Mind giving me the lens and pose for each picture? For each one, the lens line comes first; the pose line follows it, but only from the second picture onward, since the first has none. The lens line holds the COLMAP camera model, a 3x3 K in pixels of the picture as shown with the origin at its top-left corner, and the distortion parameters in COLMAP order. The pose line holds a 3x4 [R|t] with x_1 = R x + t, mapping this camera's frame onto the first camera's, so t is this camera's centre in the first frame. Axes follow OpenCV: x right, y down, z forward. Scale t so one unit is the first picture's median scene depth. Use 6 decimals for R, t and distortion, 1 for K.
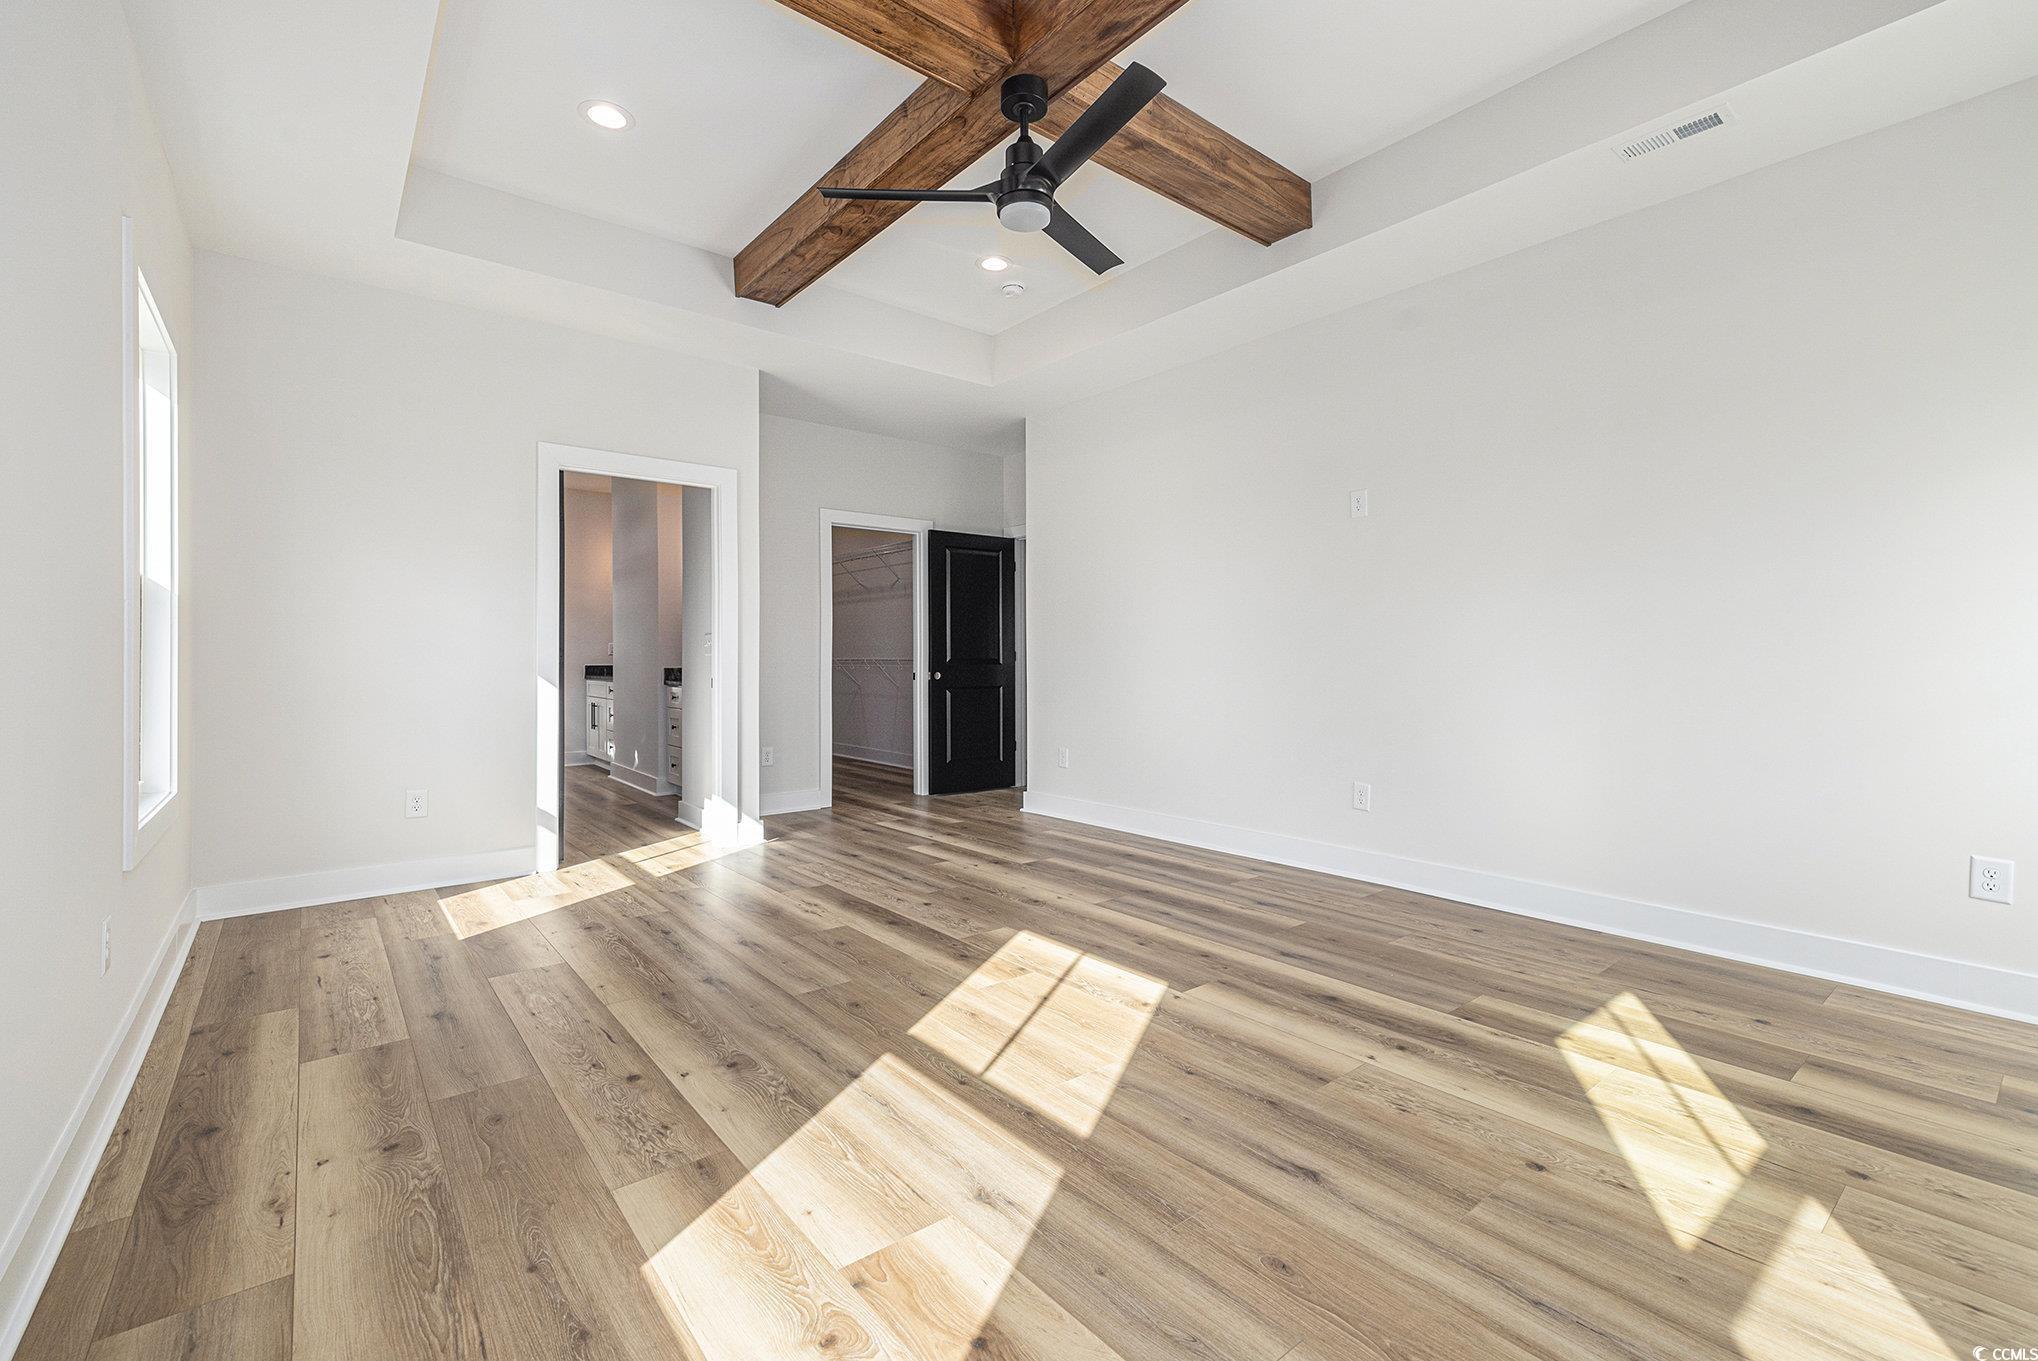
lens RADIAL K [[872.5, 0, 1019.0], [0, 872.5, 680.5], [0, 0, 1]] dist [0.002486, -0.000184]
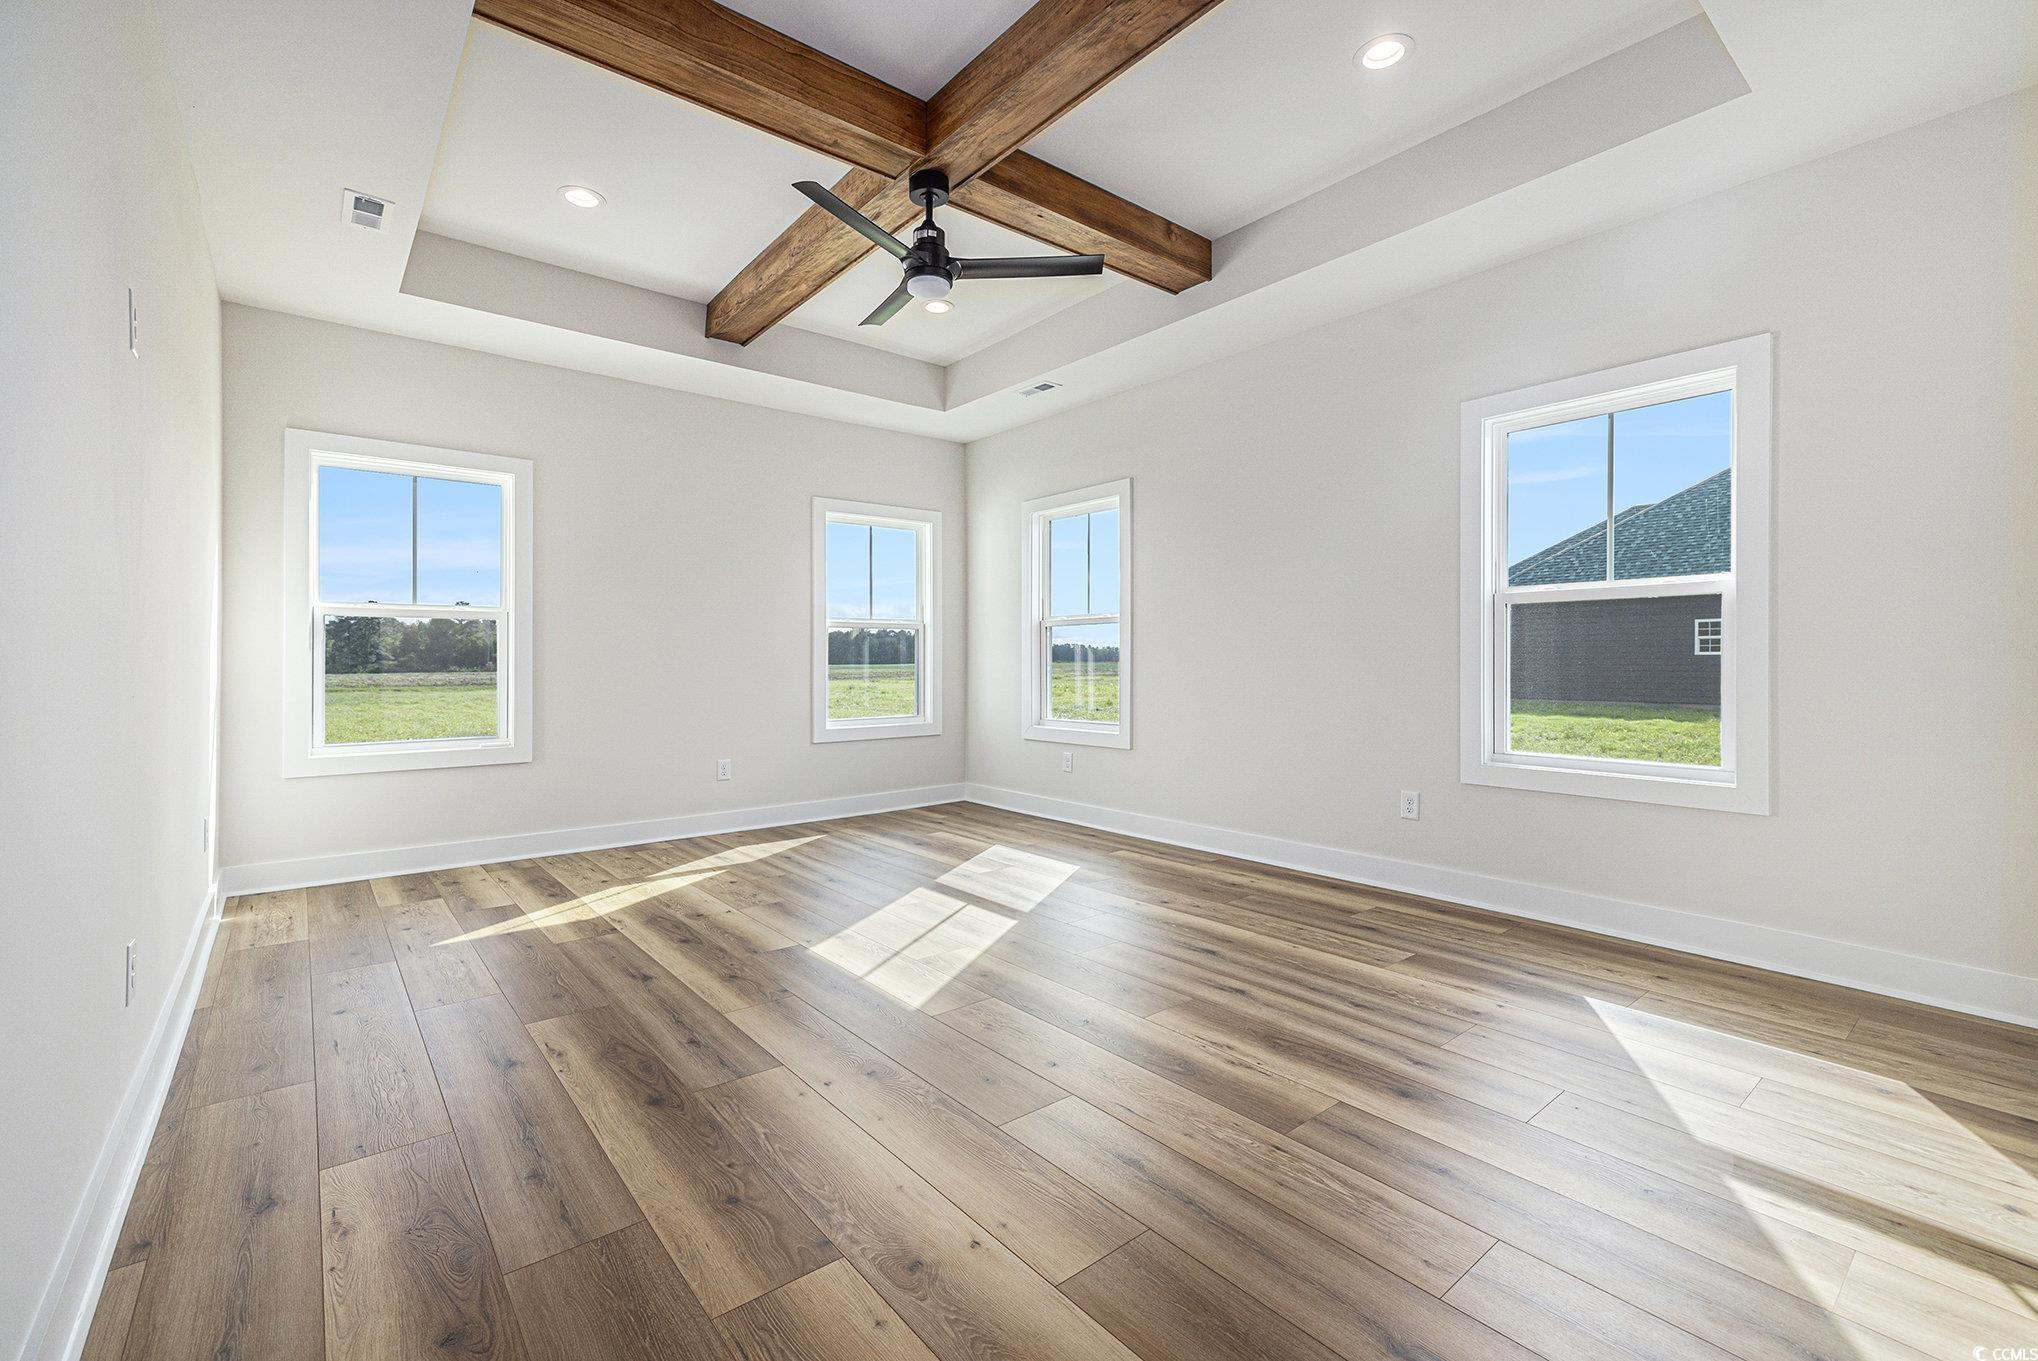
lens RADIAL K [[872.5, 0, 1019.0], [0, 872.5, 680.5], [0, 0, 1]] dist [0.002486, -0.000184]
pose [[-0.999965, 0.006945, -0.004714, -0.117461], [0.006754, 0.999202, 0.039359, -0.054498], [0.004983, 0.039325, -0.999214, 2.296714]]
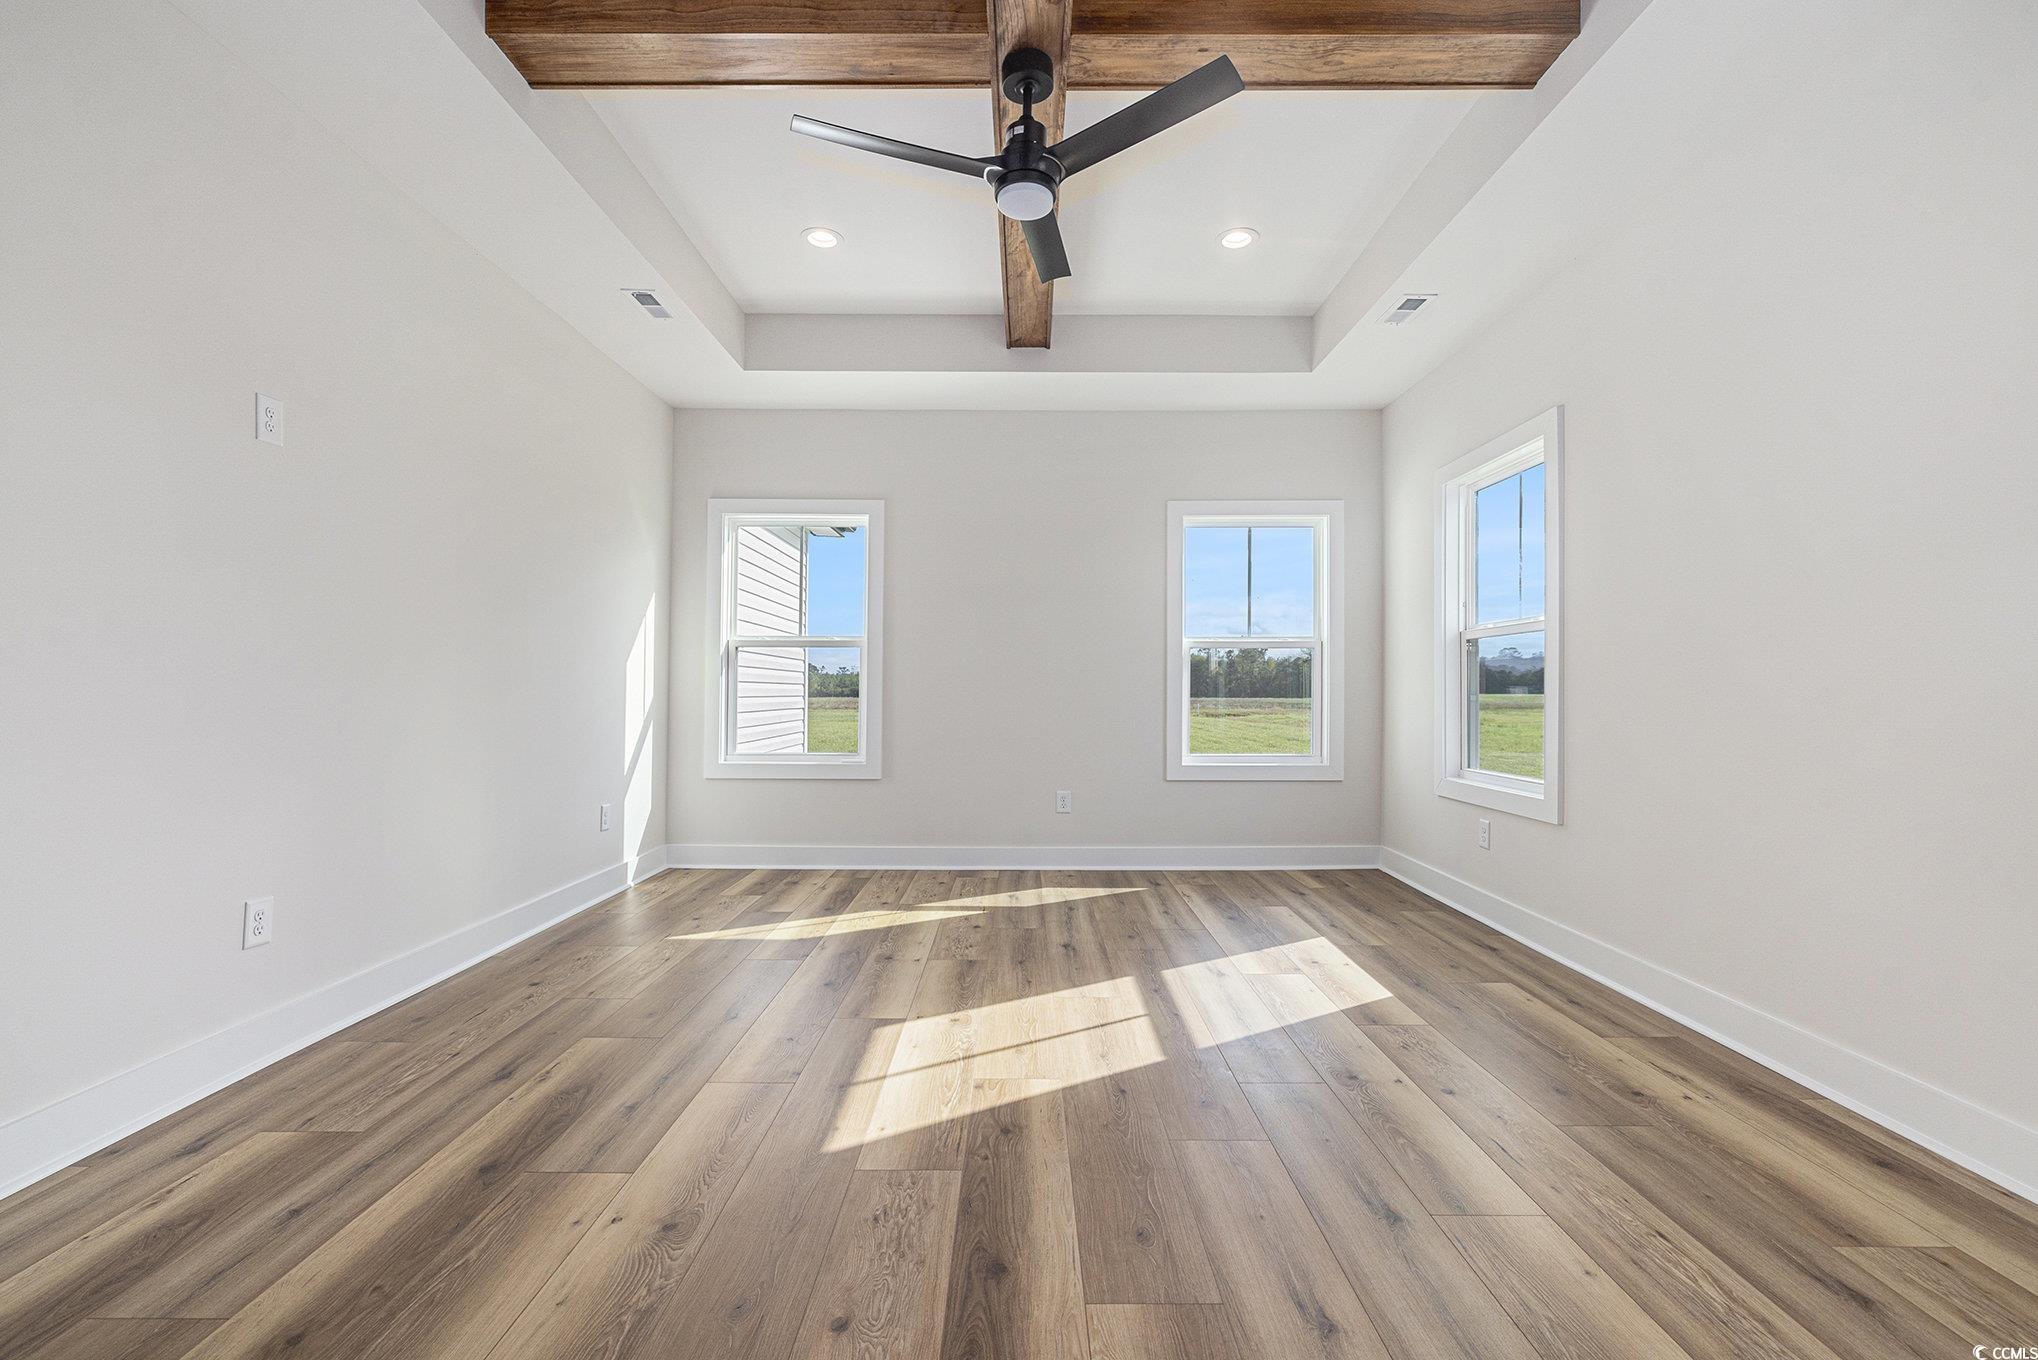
lens RADIAL K [[872.5, 0, 1019.0], [0, 872.5, 680.0], [0, 0, 1]] dist [0.002486, -0.000184]
pose [[-0.775321, 0.008725, 0.631507, -0.593245], [0.012551, 0.999920, 0.001594, -0.041762], [-0.631443, 0.009162, -0.775368, 1.789158]]
